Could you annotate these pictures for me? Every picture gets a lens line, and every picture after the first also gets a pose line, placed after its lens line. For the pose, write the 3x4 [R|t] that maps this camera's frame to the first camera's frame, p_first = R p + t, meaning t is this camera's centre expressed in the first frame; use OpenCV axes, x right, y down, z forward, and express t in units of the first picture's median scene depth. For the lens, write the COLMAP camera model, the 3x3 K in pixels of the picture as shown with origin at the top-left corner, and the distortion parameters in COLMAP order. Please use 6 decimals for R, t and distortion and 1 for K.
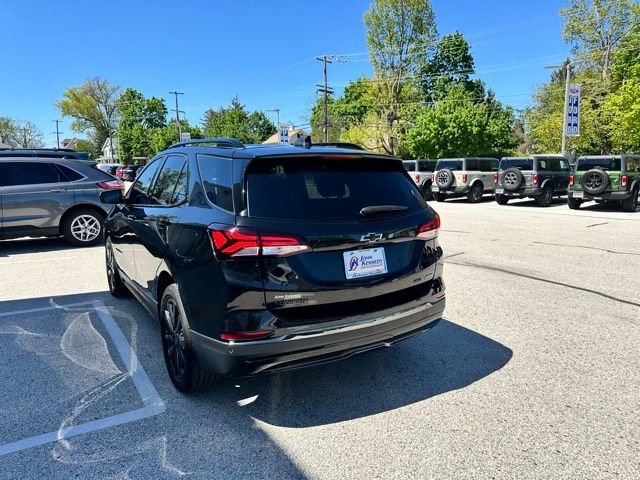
lens RADIAL K [[449.9, 0, 321.5], [0, 449.9, 235.5], [0, 0, 1]] dist [0.044636, -0.055199]
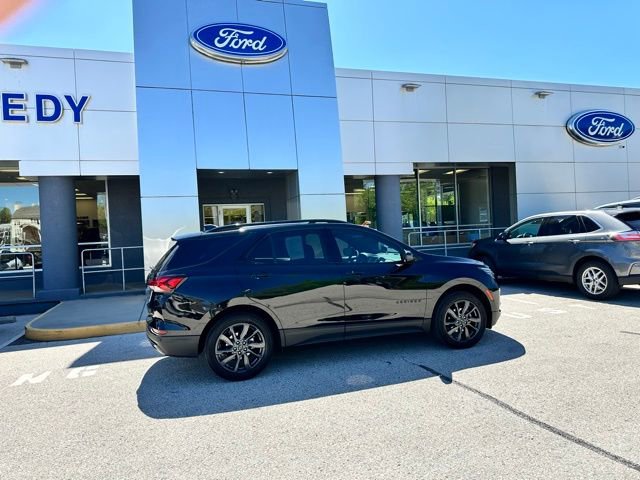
lens RADIAL K [[449.9, 0, 316.8], [0, 449.9, 237.1], [0, 0, 1]] dist [0.044636, -0.055199]
pose [[-0.265810, 0.029011, -0.963589, 0.559653], [-0.084430, 0.995006, 0.053247, -0.109403], [0.960321, 0.095510, -0.262033, 0.671826]]
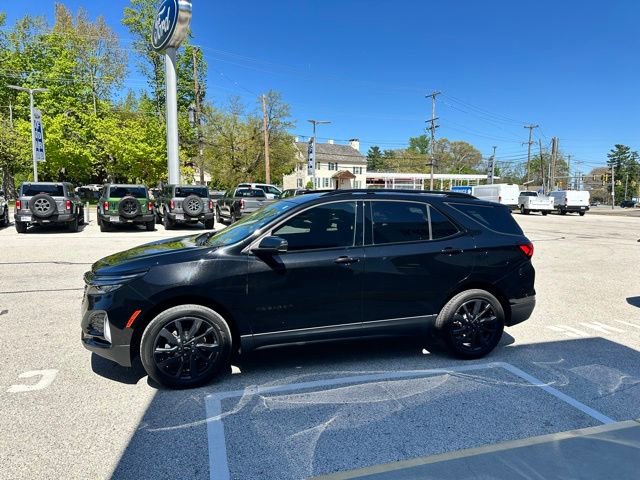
lens RADIAL K [[449.9, 0, 320.4], [0, 449.9, 245.8], [0, 0, 1]] dist [0.044636, -0.055199]
pose [[0.277441, -0.100231, 0.955500, -0.641348], [0.121837, 0.990184, 0.068493, -0.068187], [-0.952986, 0.097413, 0.286929, 0.353816]]
